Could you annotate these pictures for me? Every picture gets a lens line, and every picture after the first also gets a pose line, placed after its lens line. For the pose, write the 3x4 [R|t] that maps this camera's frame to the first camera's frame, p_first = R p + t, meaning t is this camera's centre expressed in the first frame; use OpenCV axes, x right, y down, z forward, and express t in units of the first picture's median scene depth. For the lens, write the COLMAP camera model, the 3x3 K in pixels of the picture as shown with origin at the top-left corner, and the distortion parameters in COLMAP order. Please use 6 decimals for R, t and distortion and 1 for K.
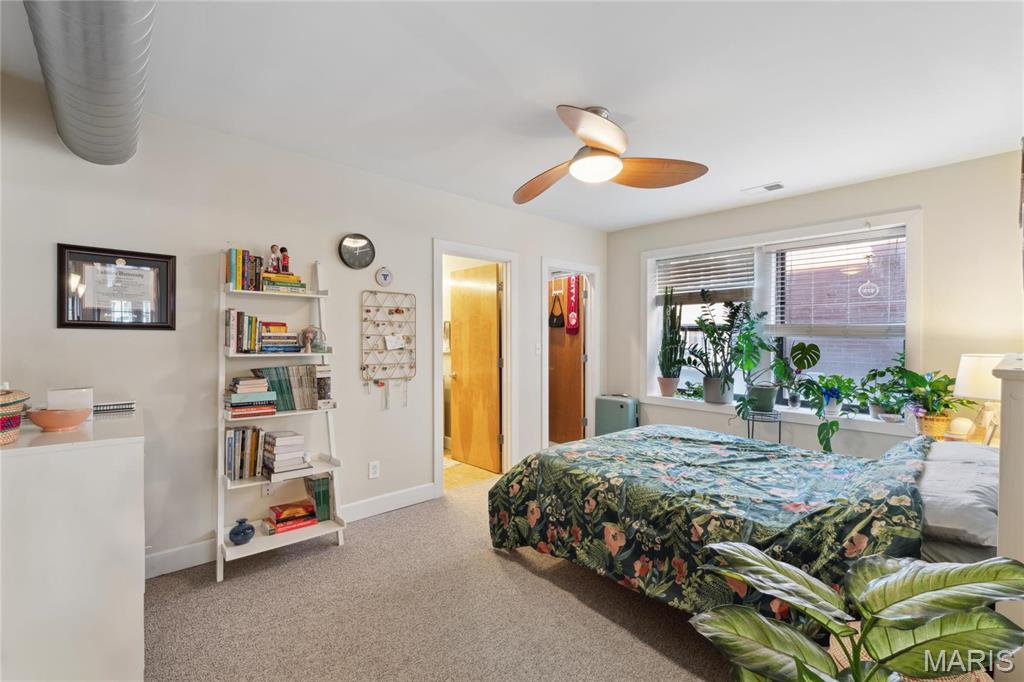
lens RADIAL K [[450.2, 0, 516.1], [0, 450.2, 335.2], [0, 0, 1]] dist [-0.006201, -0.000248]
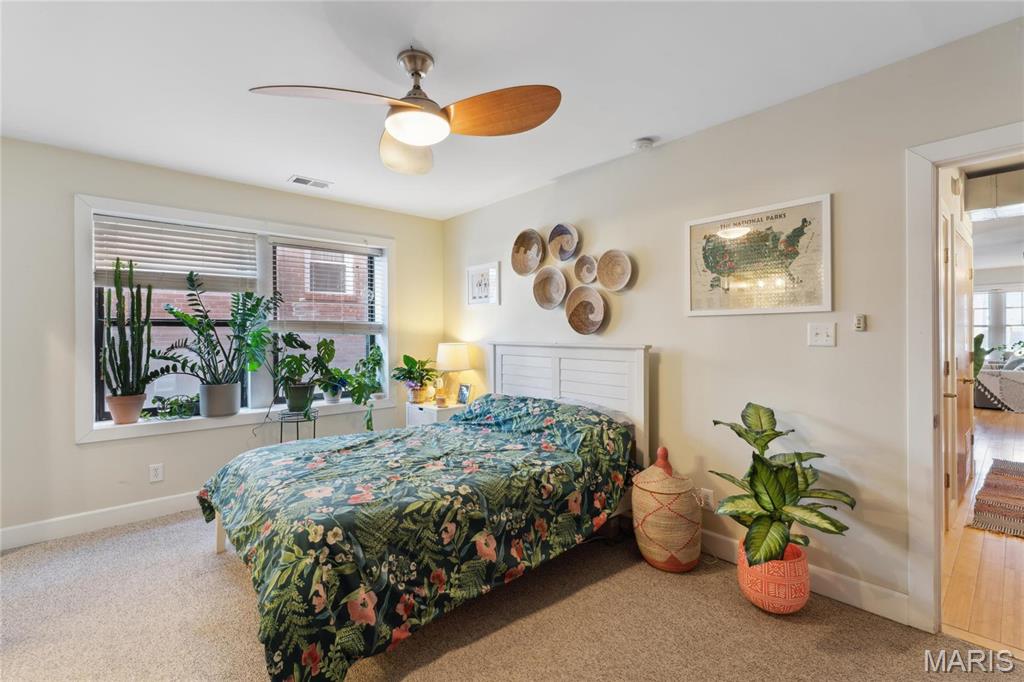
lens RADIAL K [[448.3, 0, 512.0], [0, 448.3, 341.0], [0, 0, 1]] dist [0.001200, -0.000051]
pose [[0.009858, -0.010938, 0.999892, -0.664680], [0.000196, 0.999940, 0.010936, 0.013987], [-0.999951, 0.000088, 0.009860, 0.876119]]
